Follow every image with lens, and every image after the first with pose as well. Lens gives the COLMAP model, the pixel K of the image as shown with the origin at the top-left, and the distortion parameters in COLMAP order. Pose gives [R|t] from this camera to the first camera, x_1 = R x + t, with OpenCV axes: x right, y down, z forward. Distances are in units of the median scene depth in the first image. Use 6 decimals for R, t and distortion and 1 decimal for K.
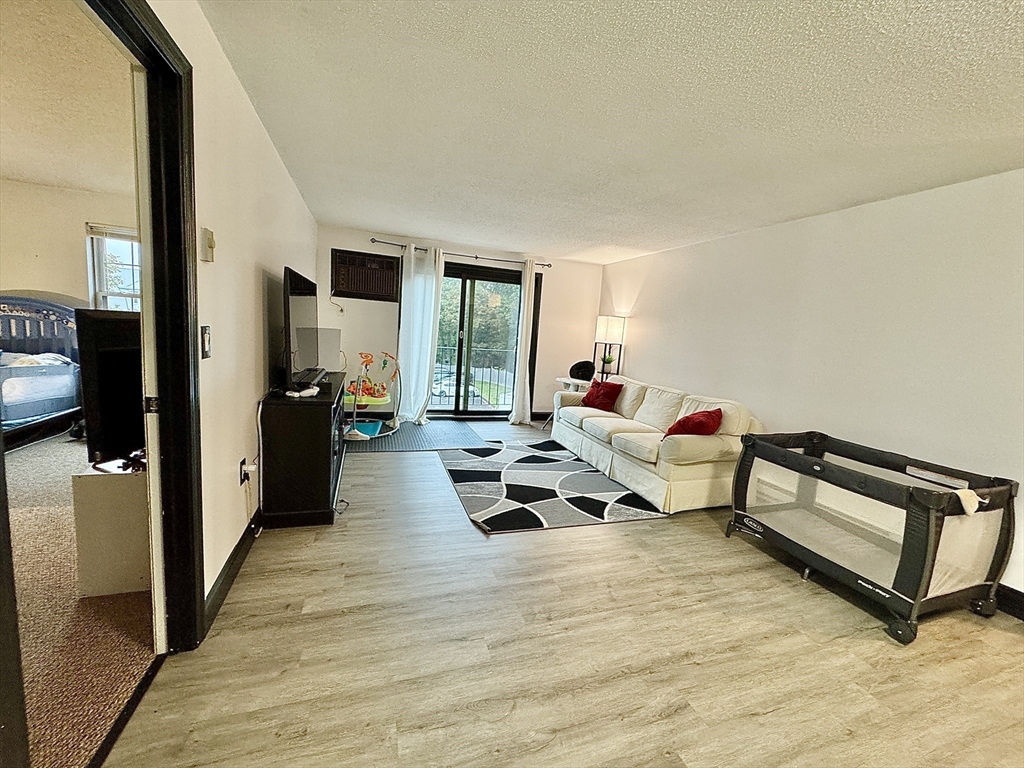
lens RADIAL K [[406.2, 0, 508.4], [0, 406.2, 382.6], [0, 0, 1]] dist [-0.003761, -0.000503]
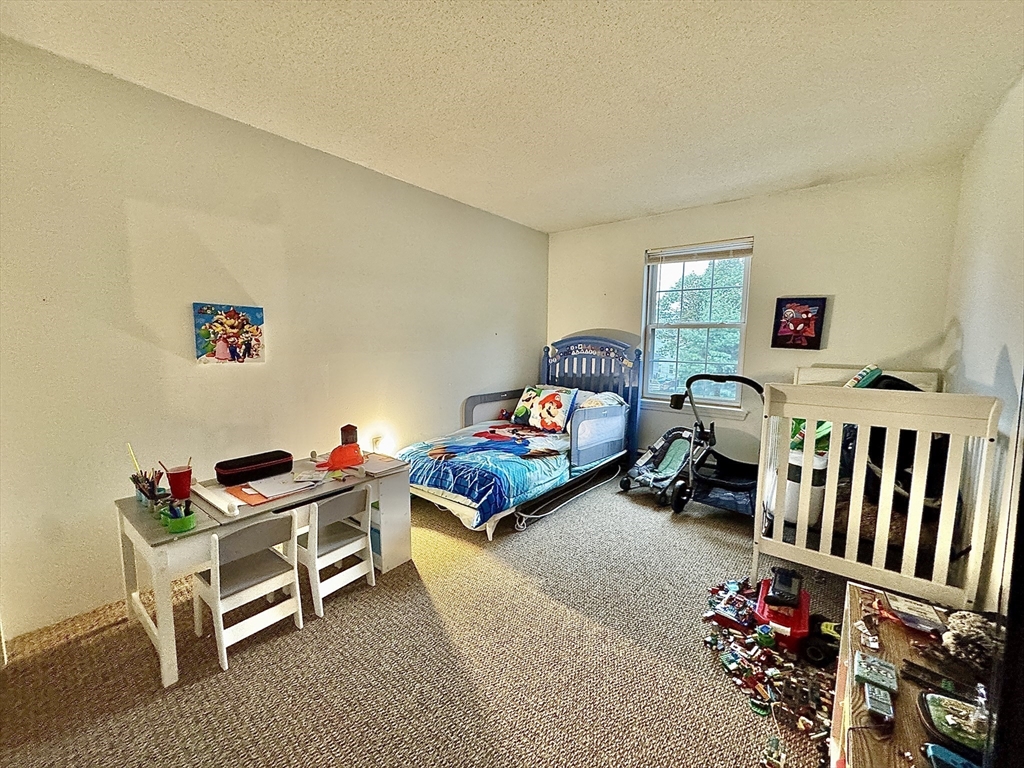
lens RADIAL K [[406.2, 0, 512.7], [0, 406.2, 378.6], [0, 0, 1]] dist [-0.003761, -0.000503]
pose [[0.540546, 0.019069, -0.841098, -0.454071], [-0.078136, 0.996560, -0.027622, -0.061015], [0.837678, 0.080651, 0.540176, 0.291284]]
